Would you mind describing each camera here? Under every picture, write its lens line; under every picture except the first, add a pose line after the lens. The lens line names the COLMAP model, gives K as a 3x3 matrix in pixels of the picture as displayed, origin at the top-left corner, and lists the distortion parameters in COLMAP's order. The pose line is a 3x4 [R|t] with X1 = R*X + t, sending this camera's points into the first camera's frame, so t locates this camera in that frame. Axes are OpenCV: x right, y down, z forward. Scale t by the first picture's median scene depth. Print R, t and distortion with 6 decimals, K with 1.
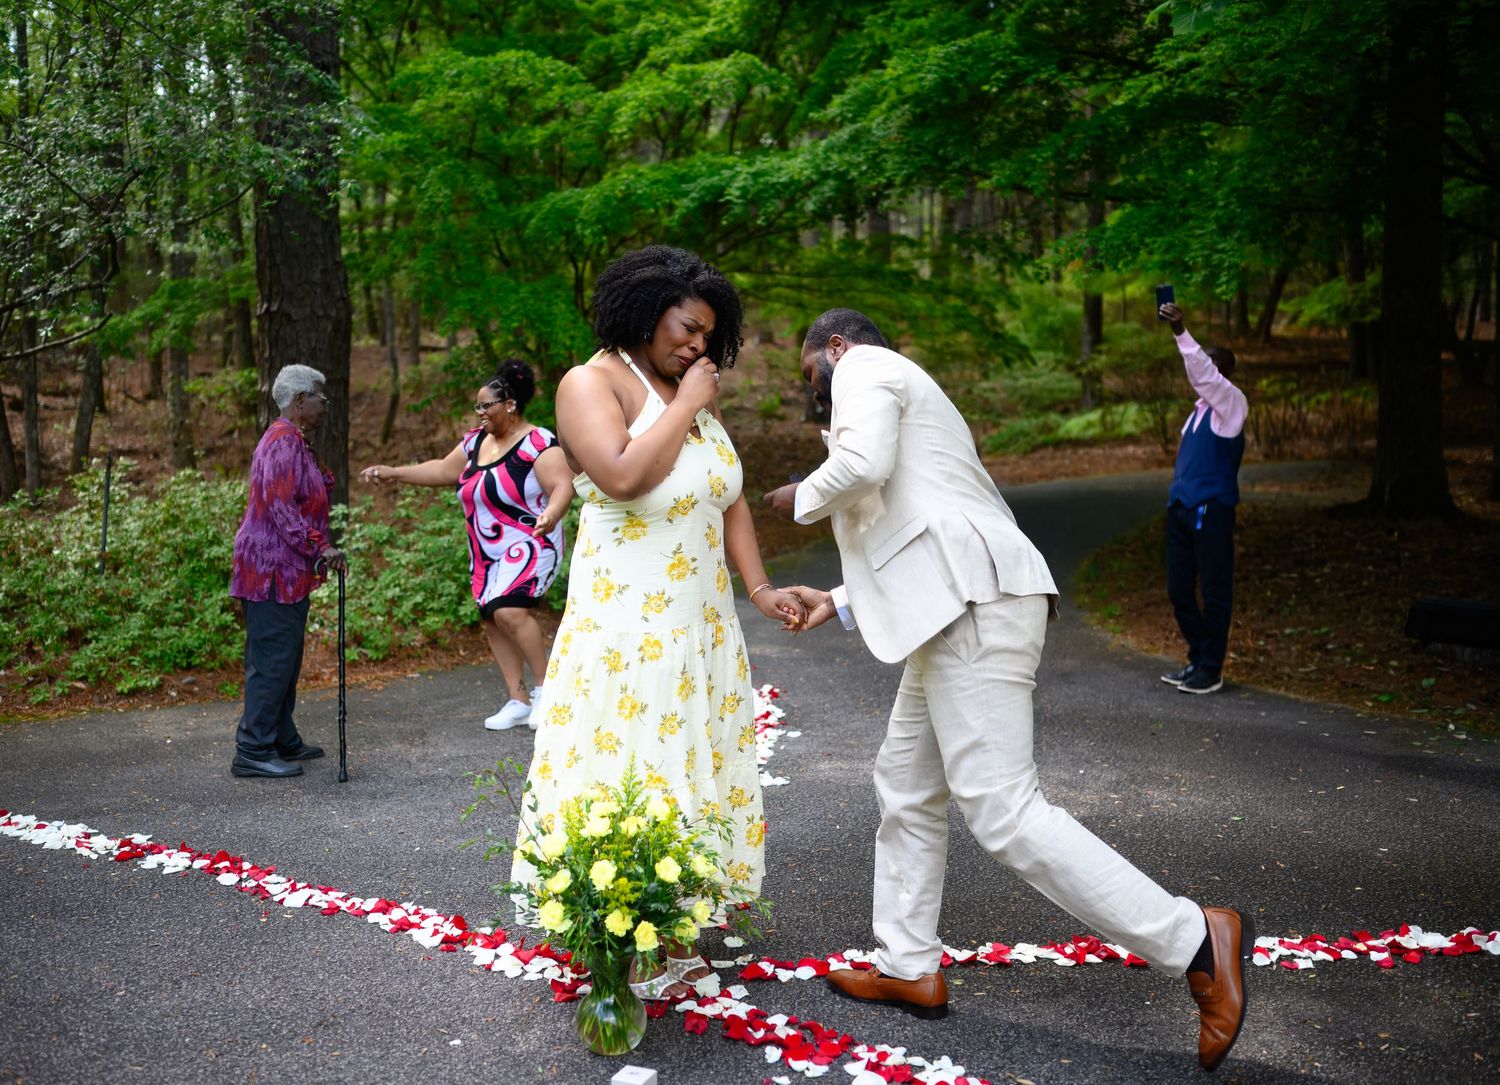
lens RADIAL K [[1646.7, 0, 669.3], [0, 1646.7, 532.1], [0, 0, 1]] dist [0.001921, 0.000000]
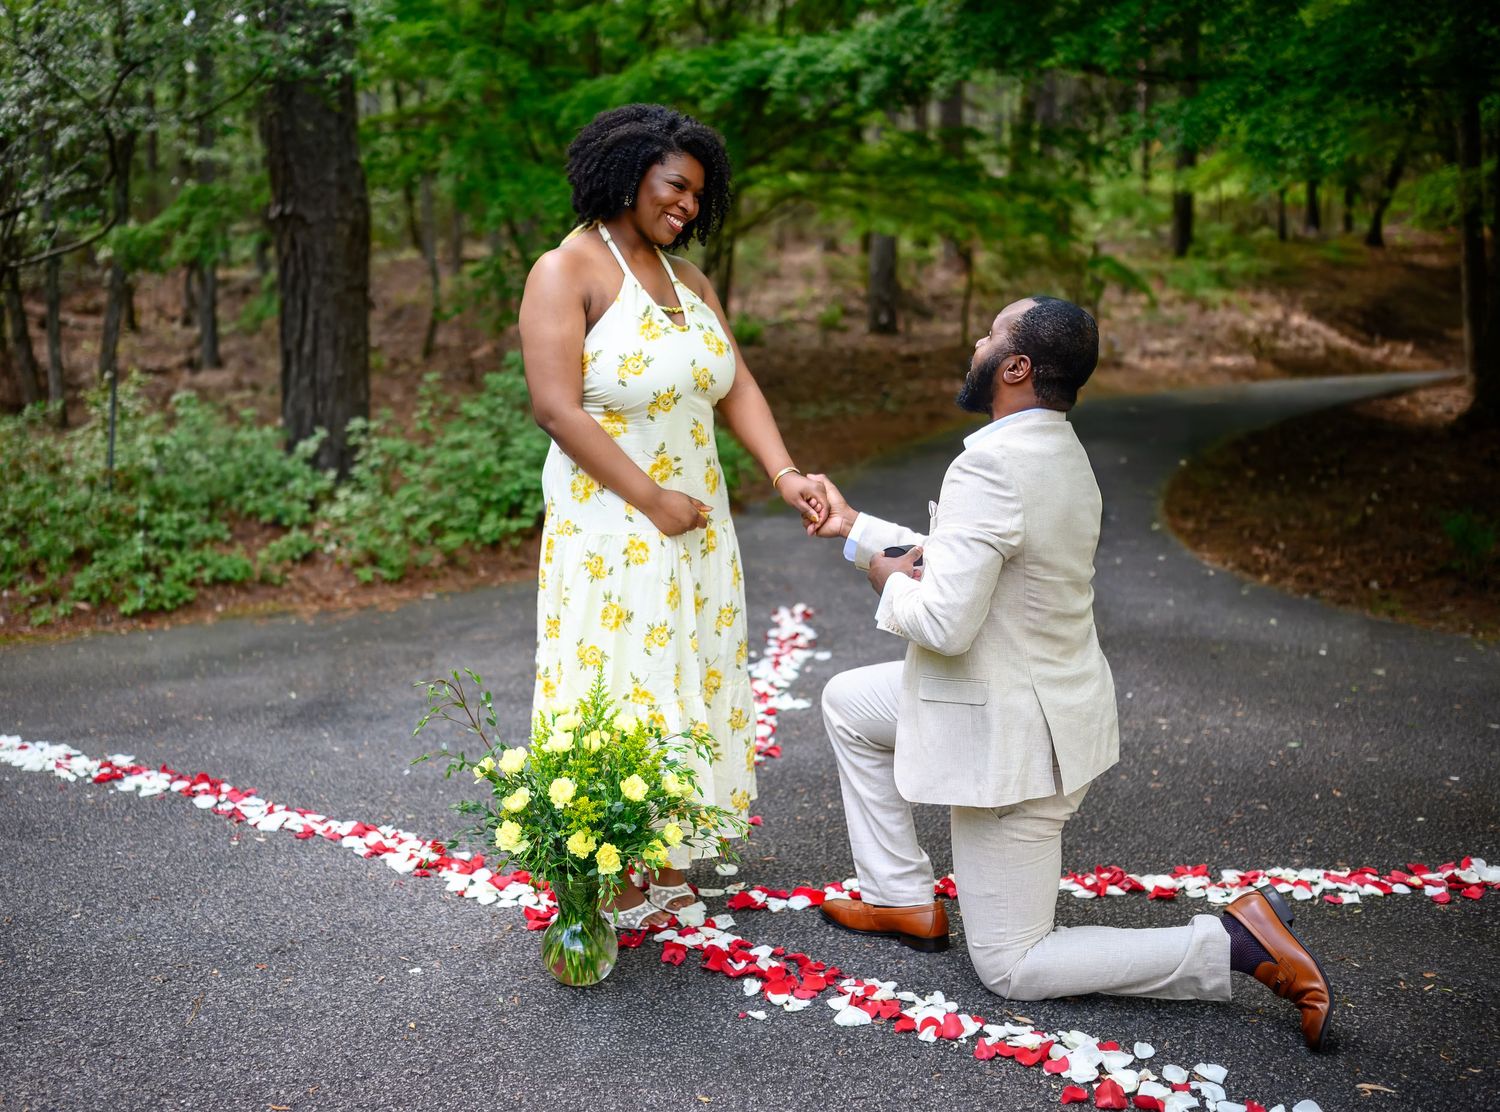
lens RADIAL K [[1712.2, 0, 656.7], [0, 1712.2, 562.0], [0, 0, 1]] dist [-0.003906, 0.000000]
pose [[0.998279, -0.001518, -0.058622, 0.058137], [0.004859, 0.998369, 0.056886, 0.020769], [0.058440, -0.057073, 0.996658, 0.045540]]
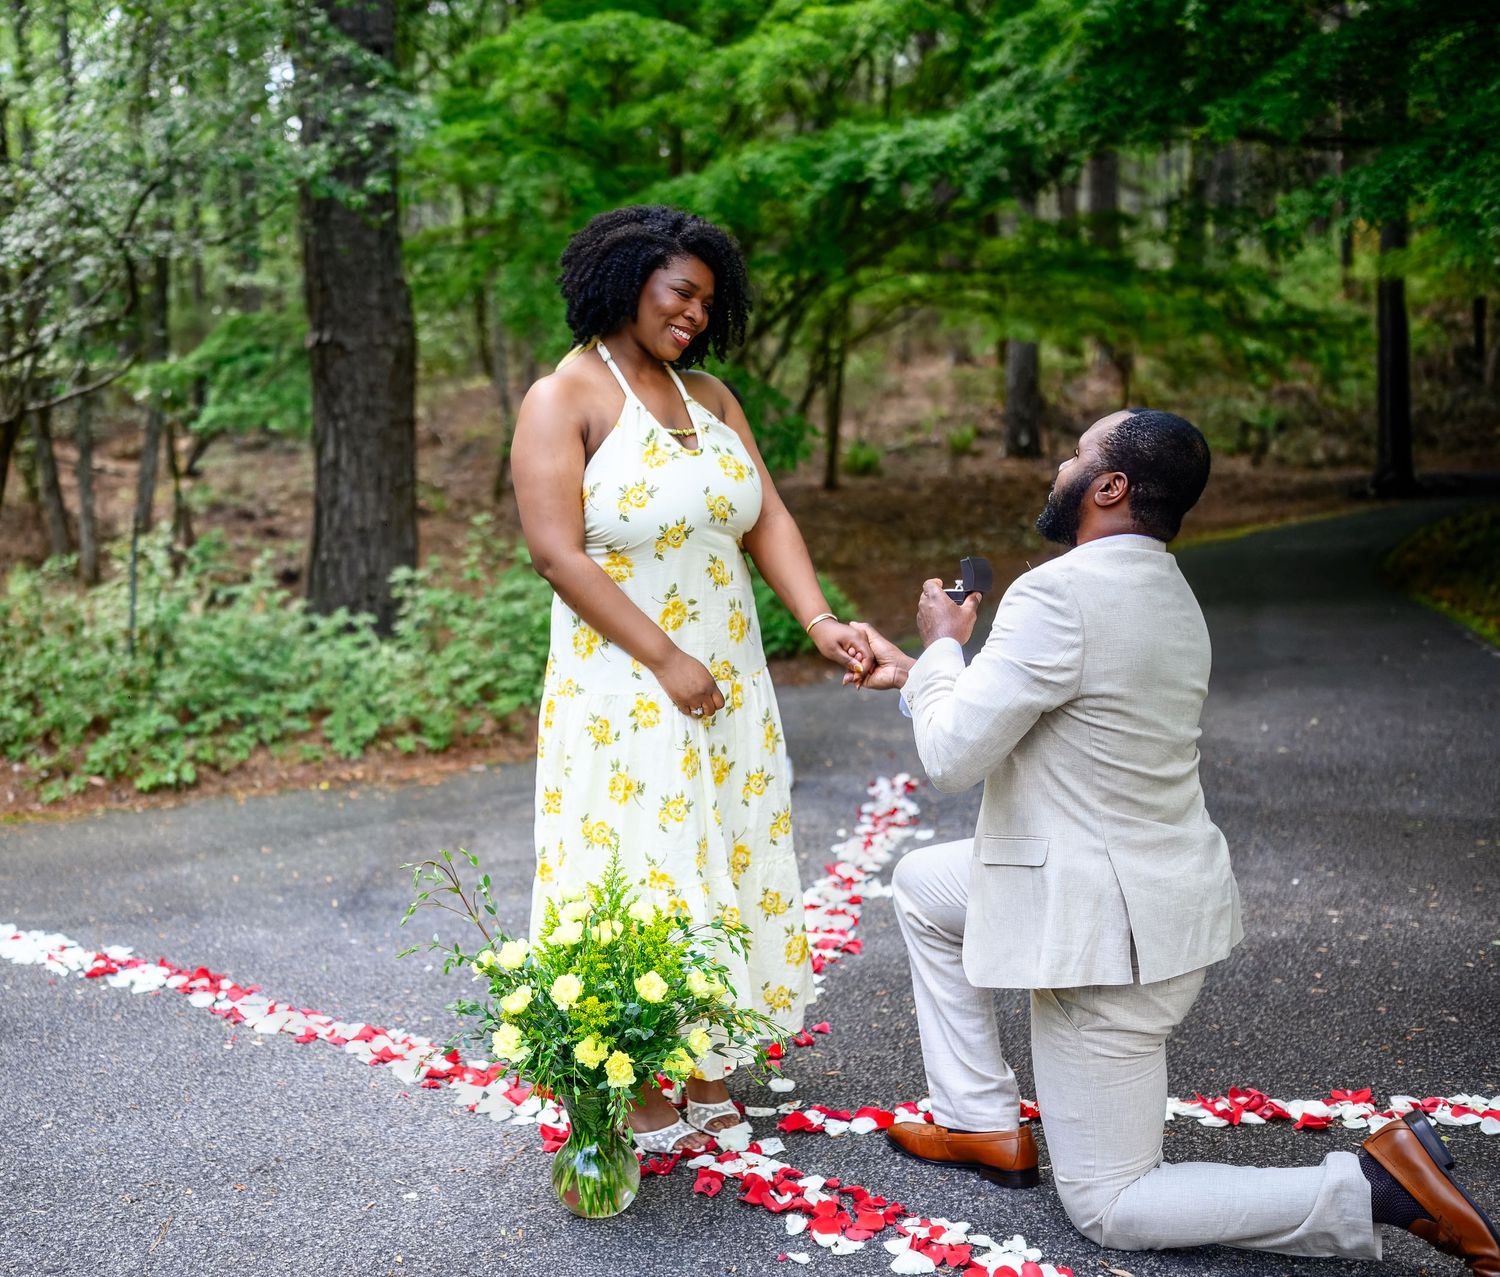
lens RADIAL K [[1962.0, 0, 524.9], [0, 1962.0, 656.0], [0, 0, 1]] dist [0.005362, 0.000000]
pose [[0.981034, -0.017542, -0.193041, 0.106602], [0.021328, 0.999618, 0.017550, 0.023627], [0.192660, -0.021334, 0.981034, 0.055067]]
